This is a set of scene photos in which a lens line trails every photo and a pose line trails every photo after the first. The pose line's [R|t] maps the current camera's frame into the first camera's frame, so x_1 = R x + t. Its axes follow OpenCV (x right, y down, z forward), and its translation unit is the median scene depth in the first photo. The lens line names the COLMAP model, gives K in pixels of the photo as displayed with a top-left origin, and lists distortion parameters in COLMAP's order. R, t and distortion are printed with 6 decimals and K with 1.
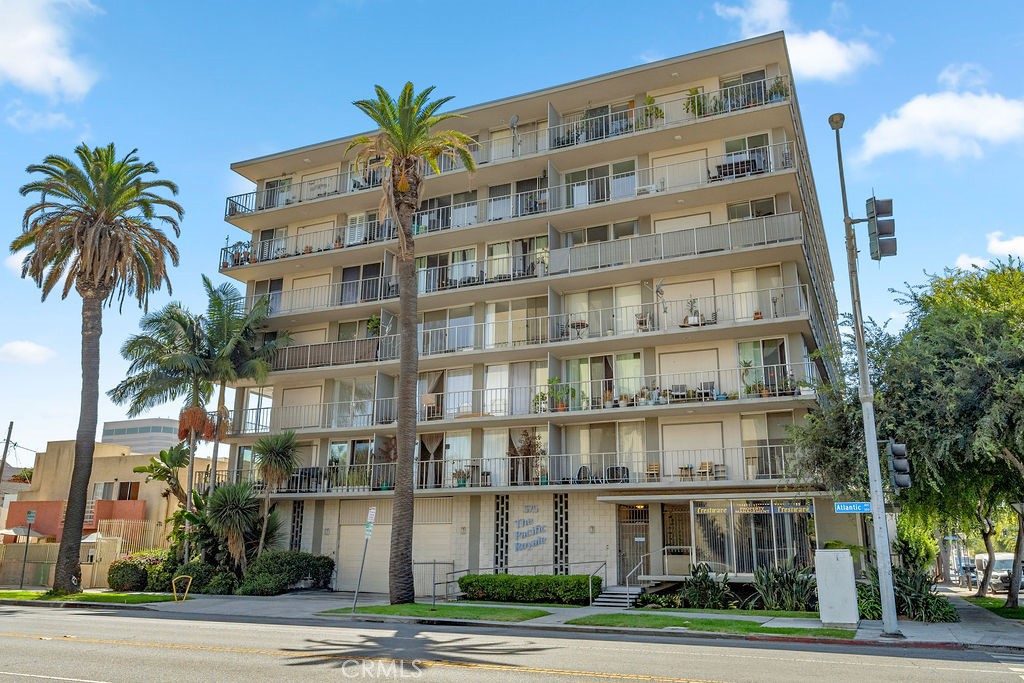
lens RADIAL K [[797.1, 0, 512.0], [0, 797.1, 341.5], [0, 0, 1]] dist [-0.001600, -0.000942]
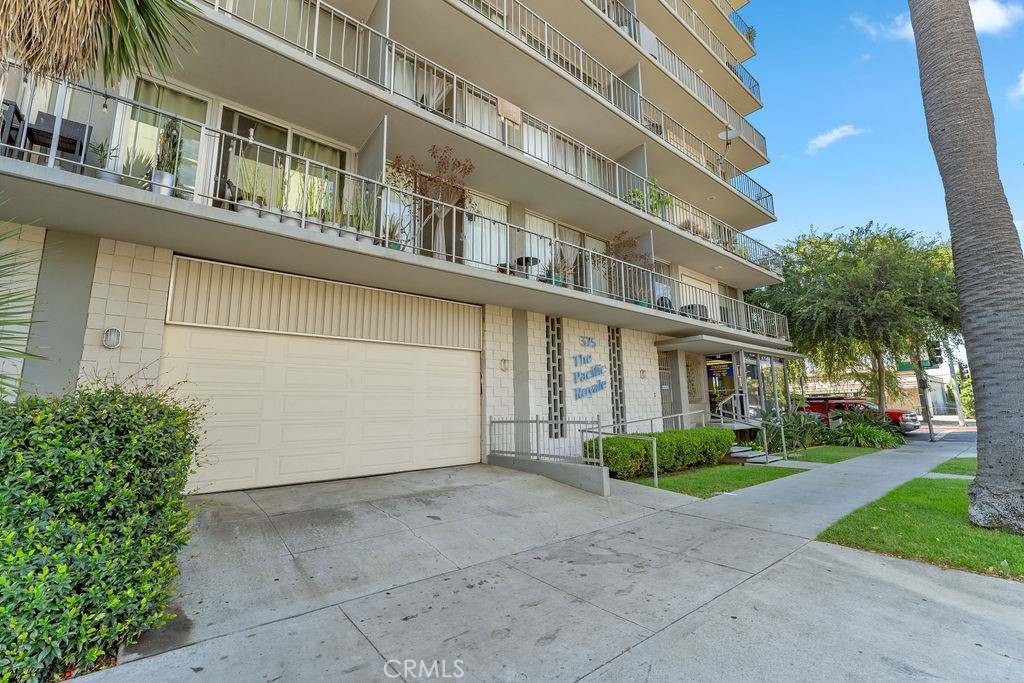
lens RADIAL K [[434.2, 0, 512.0], [0, 434.2, 341.5], [0, 0, 1]] dist [-0.001381, -0.000178]
pose [[0.442332, 0.129344, 0.887475, -0.337313], [-0.216900, 0.975599, -0.034081, 0.229106], [-0.870228, -0.177419, 0.459594, 0.847439]]
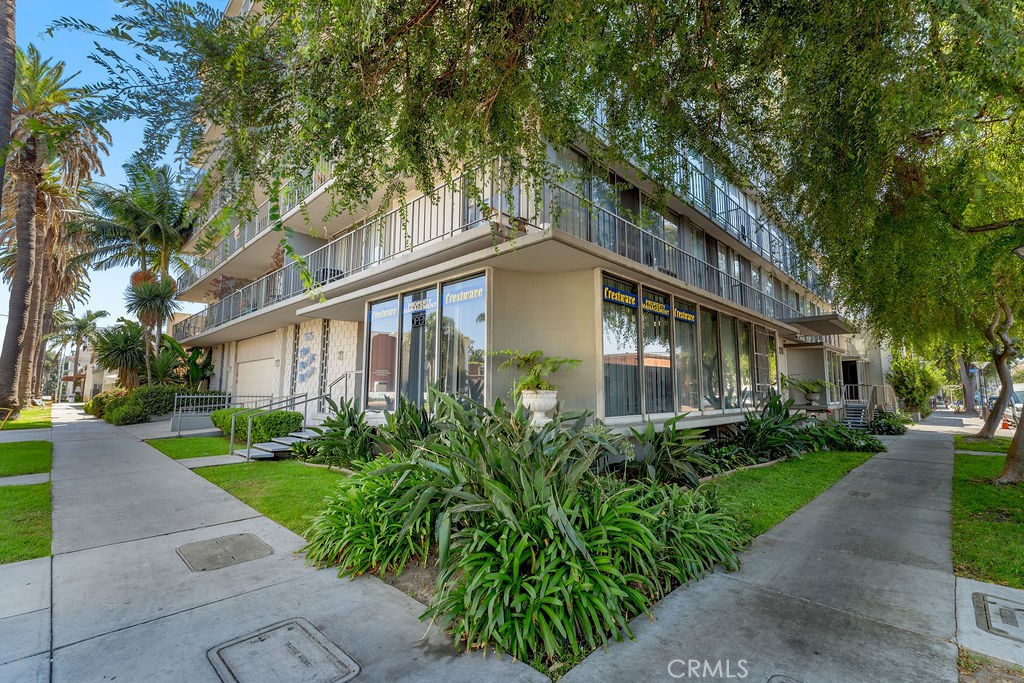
lens RADIAL K [[434.2, 0, 512.0], [0, 434.2, 341.5], [0, 0, 1]] dist [-0.001381, -0.000178]
pose [[0.938146, -0.042266, -0.343649, 0.388217], [0.092930, 0.986841, 0.132320, 0.165814], [0.333535, -0.156071, 0.929729, 0.600605]]
